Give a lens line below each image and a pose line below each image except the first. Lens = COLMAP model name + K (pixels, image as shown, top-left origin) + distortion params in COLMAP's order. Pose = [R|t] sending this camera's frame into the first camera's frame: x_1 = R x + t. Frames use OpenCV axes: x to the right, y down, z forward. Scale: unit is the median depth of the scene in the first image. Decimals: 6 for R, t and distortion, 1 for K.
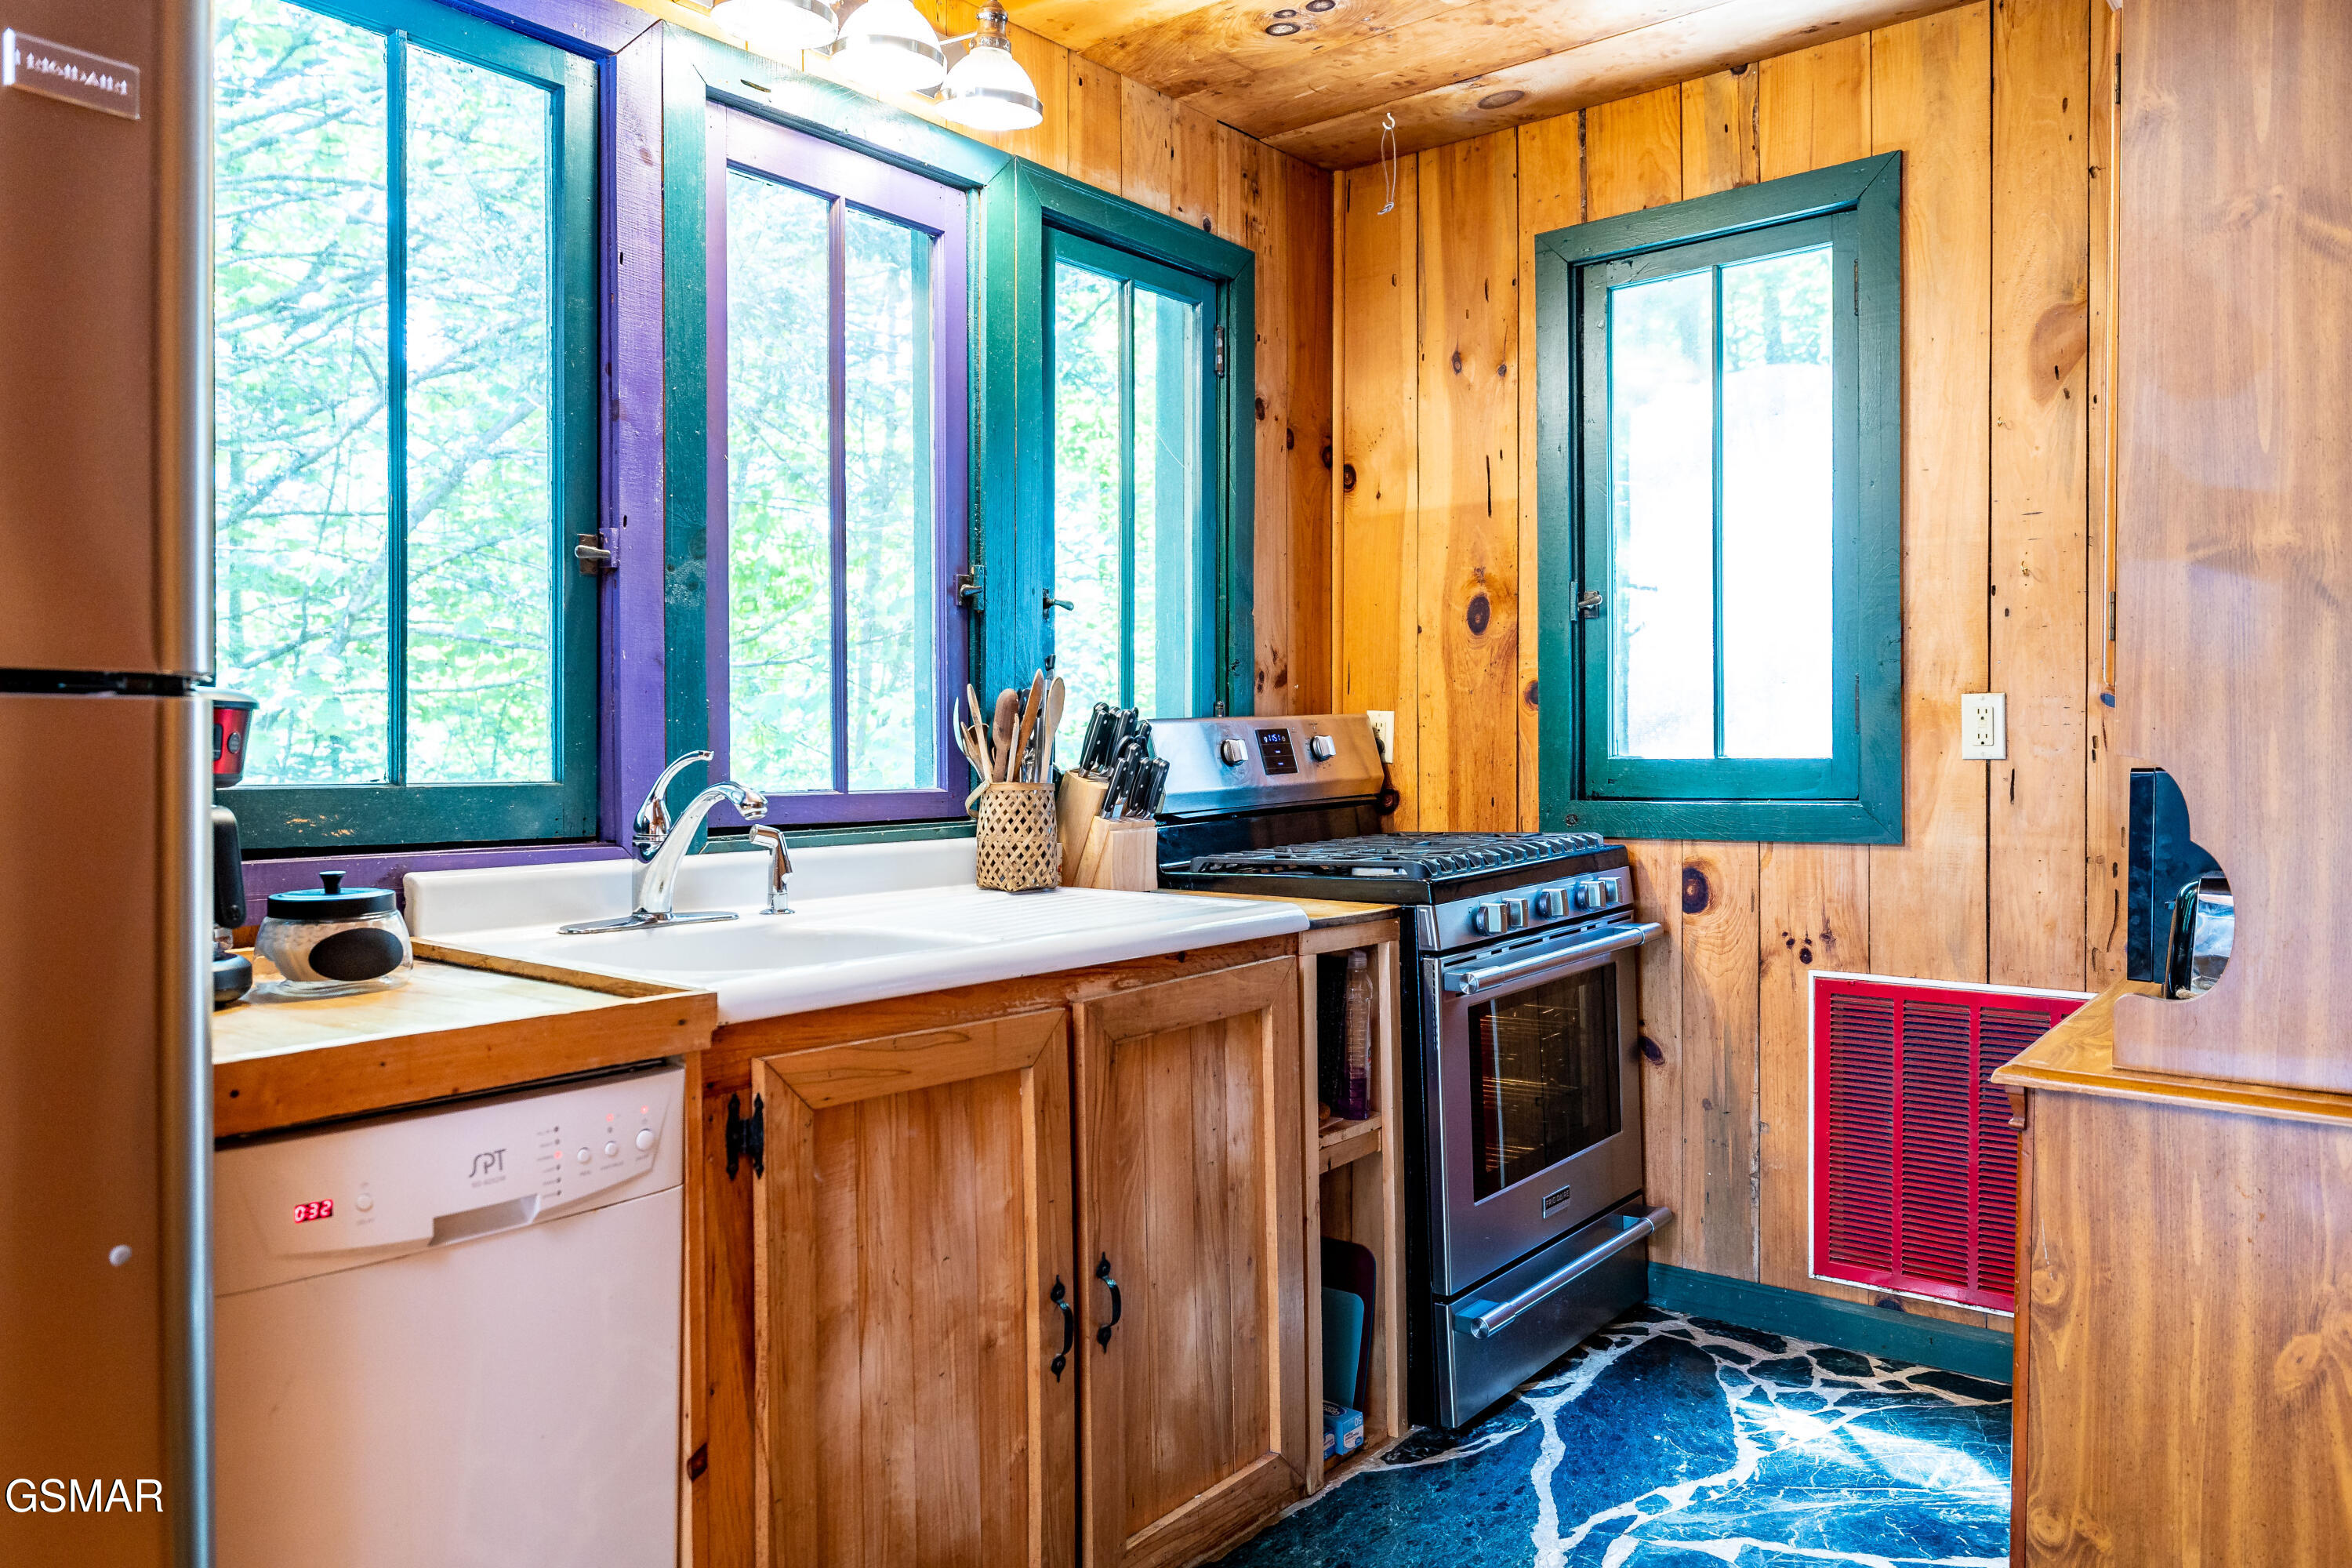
lens RADIAL K [[1628.3, 0, 1176.9], [0, 1628.3, 765.9], [0, 0, 1]] dist [0.004788, 0.000113]
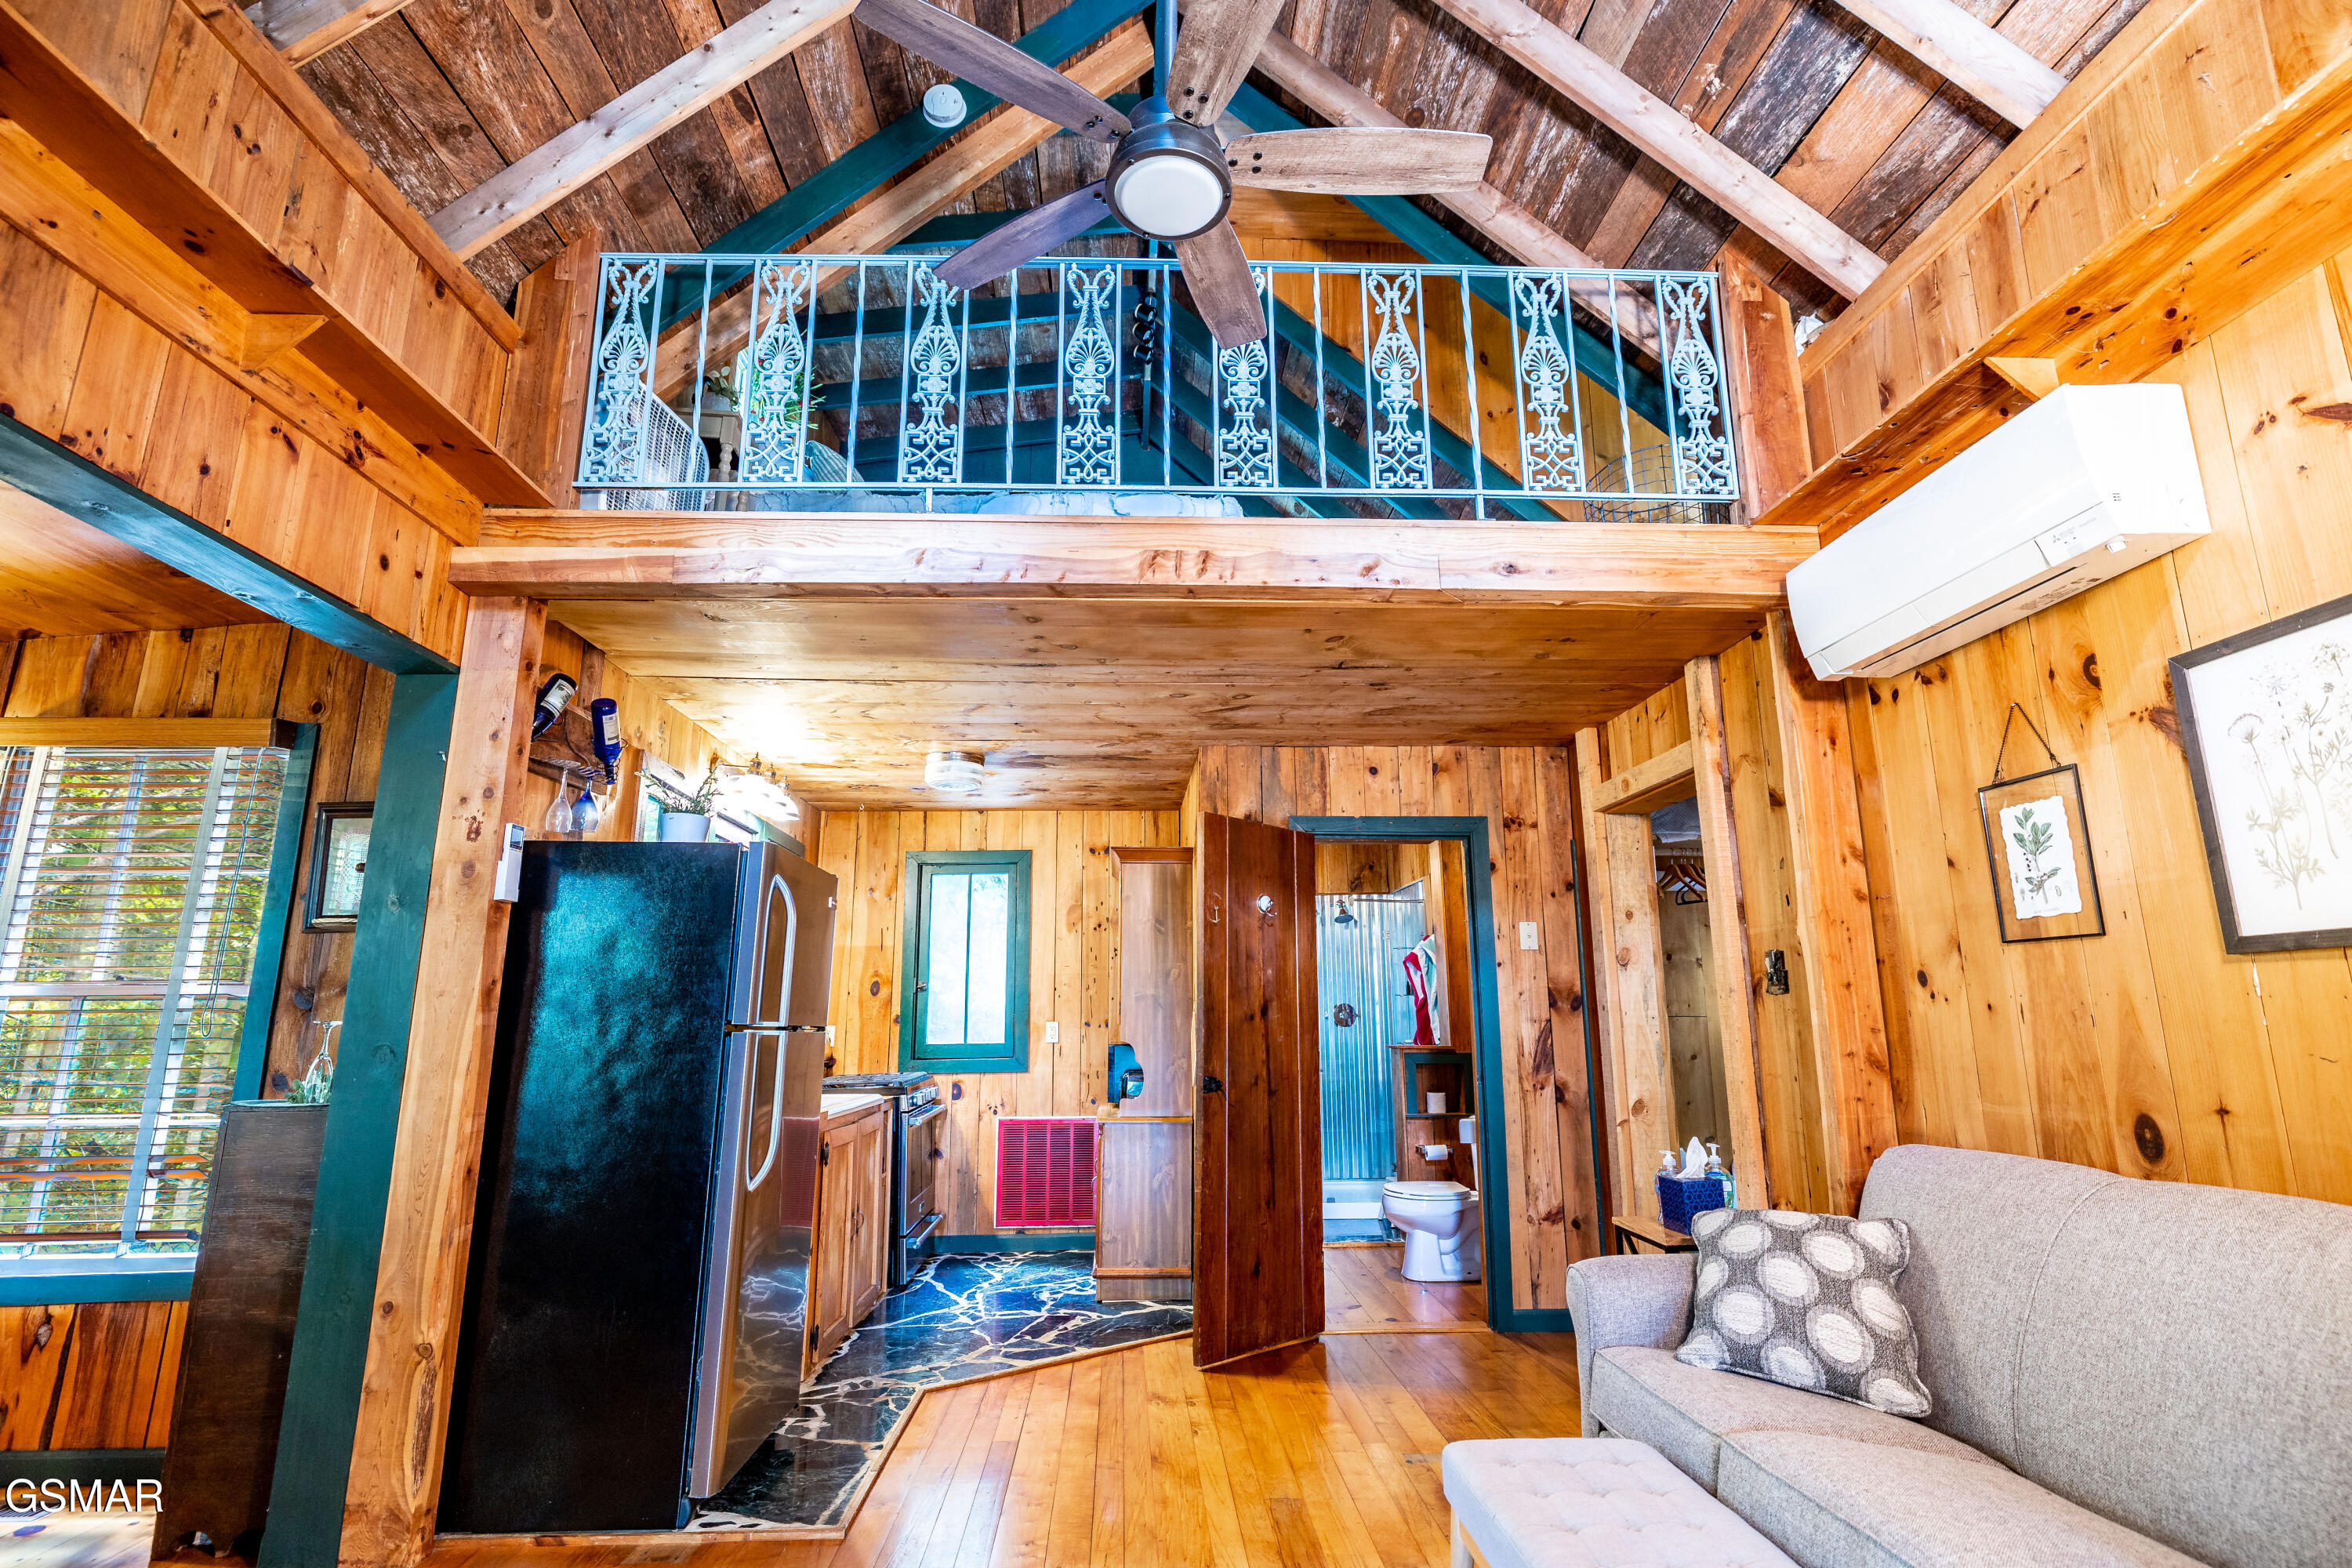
lens RADIAL K [[1139.9, 0, 1175.4], [0, 1139.9, 782.5], [0, 0, 1]] dist [0.000197, -0.000006]
pose [[0.744540, 0.137445, 0.653276, -0.766582], [0.015701, 0.974700, -0.222965, 0.000539], [-0.667393, 0.176264, 0.723545, -0.776471]]
